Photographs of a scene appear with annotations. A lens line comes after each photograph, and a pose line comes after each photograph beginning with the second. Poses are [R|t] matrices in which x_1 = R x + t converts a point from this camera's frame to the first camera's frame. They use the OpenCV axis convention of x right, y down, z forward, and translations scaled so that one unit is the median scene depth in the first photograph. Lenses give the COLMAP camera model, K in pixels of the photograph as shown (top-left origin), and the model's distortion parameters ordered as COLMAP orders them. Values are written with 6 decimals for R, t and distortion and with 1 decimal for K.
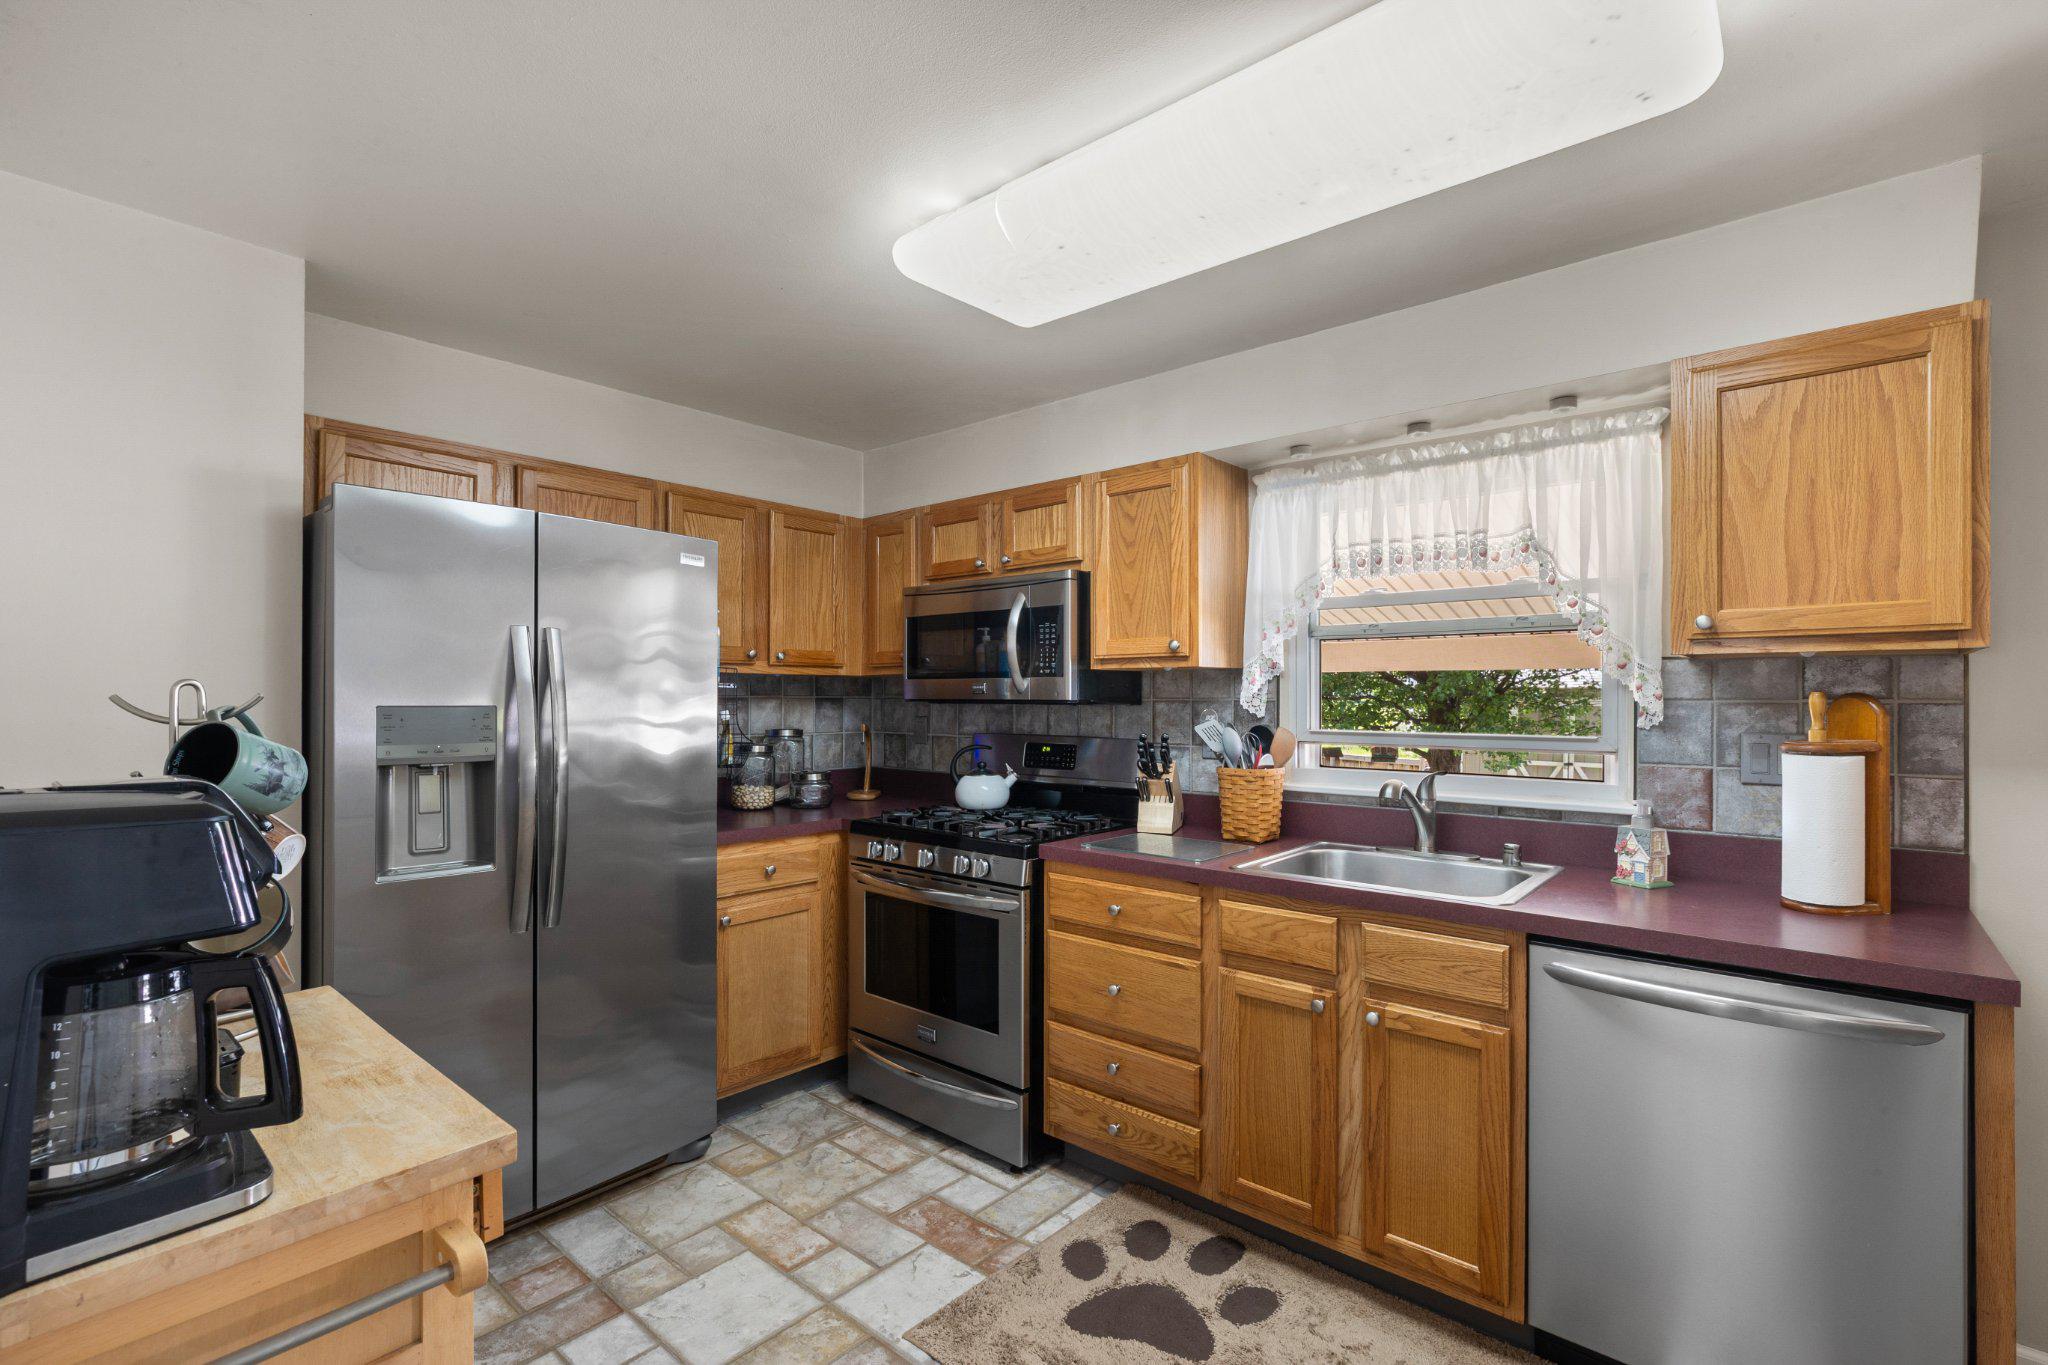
lens RADIAL K [[929.8, 0, 1029.1], [0, 929.8, 693.0], [0, 0, 1]] dist [-0.000077, 0.000237]
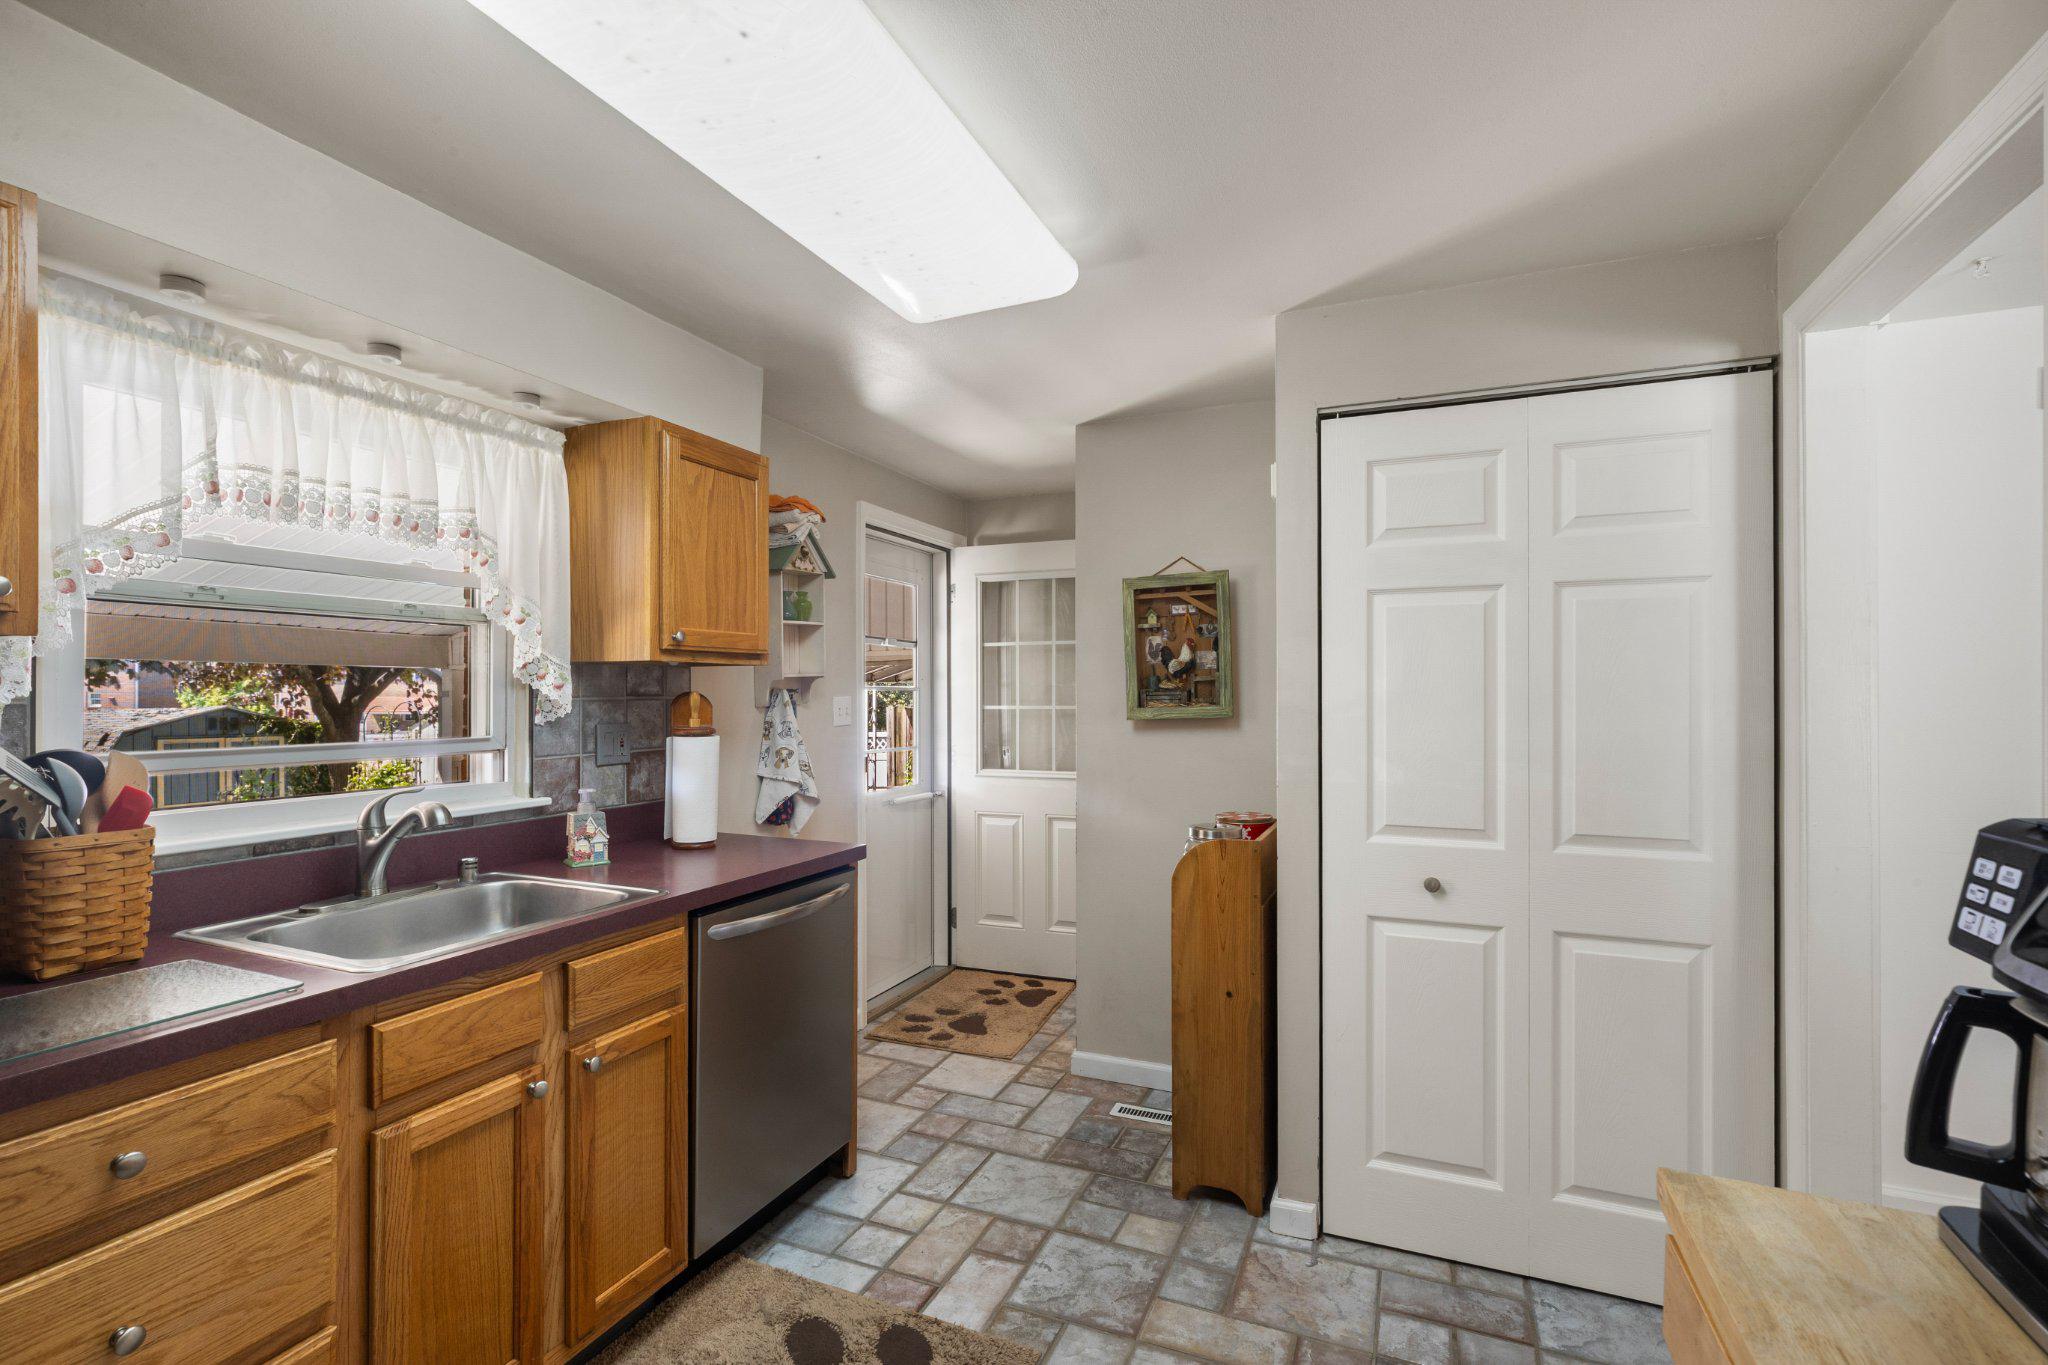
lens RADIAL K [[929.8, 0, 1026.3], [0, 929.8, 684.7], [0, 0, 1]] dist [-0.000077, 0.000237]
pose [[-0.304056, 0.004068, 0.952645, -0.513302], [-0.007857, 0.999946, -0.006777, -0.004851], [-0.952622, -0.009545, -0.304008, 0.764501]]
